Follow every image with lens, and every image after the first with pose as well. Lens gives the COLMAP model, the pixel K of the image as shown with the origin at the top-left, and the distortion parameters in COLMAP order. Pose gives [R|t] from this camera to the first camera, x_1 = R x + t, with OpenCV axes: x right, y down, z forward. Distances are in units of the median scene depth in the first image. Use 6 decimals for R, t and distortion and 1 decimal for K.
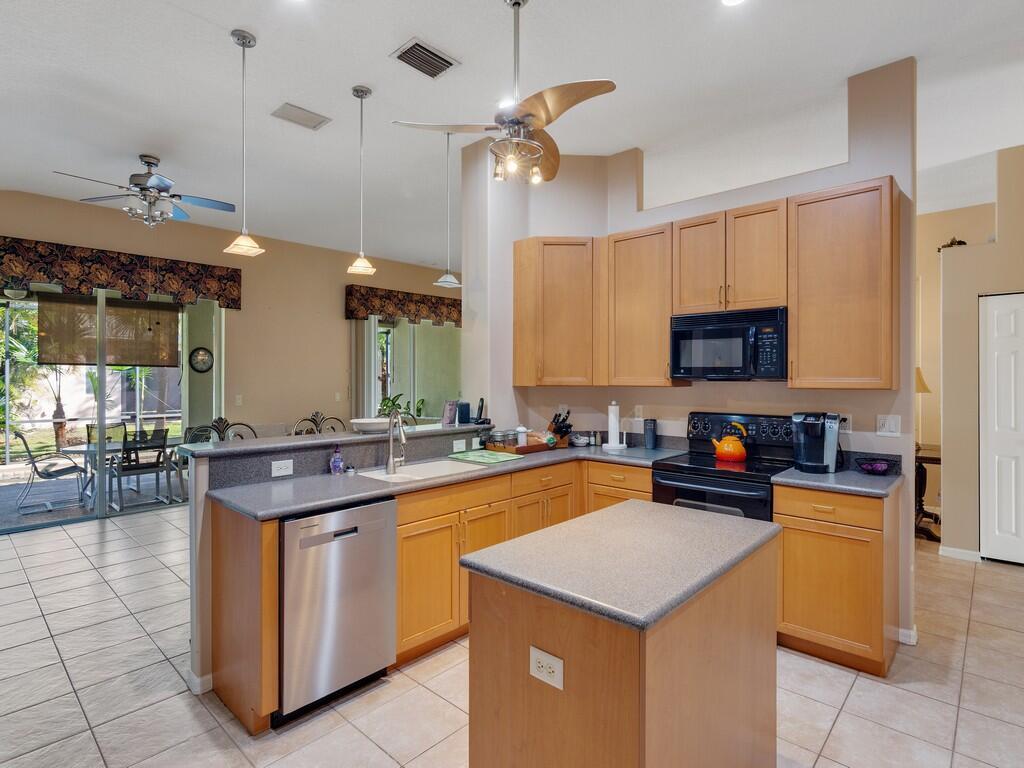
lens RADIAL K [[507.6, 0, 514.0], [0, 507.6, 382.6], [0, 0, 1]] dist [-0.003296, -0.000061]
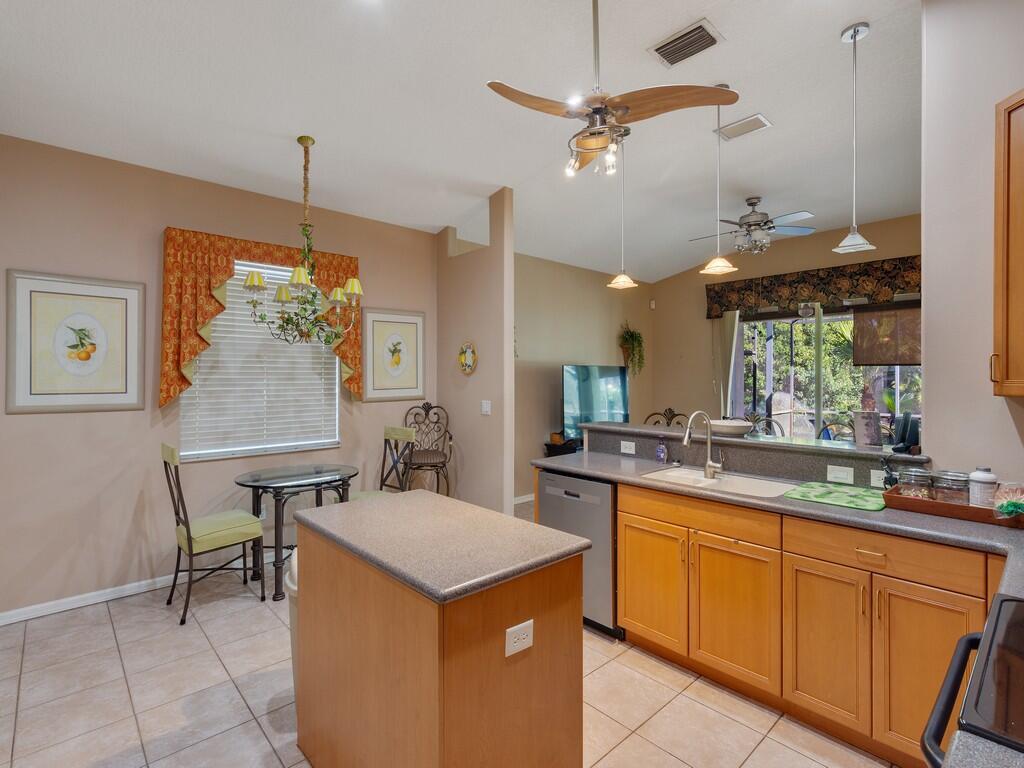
lens RADIAL K [[501.8, 0, 522.3], [0, 501.8, 384.6], [0, 0, 1]] dist [-0.017546, -0.002680]
pose [[-0.080590, 0.016072, -0.996618, 0.638526], [-0.009075, 0.999817, 0.016858, -0.007905], [0.996706, 0.010403, -0.080430, 0.637770]]
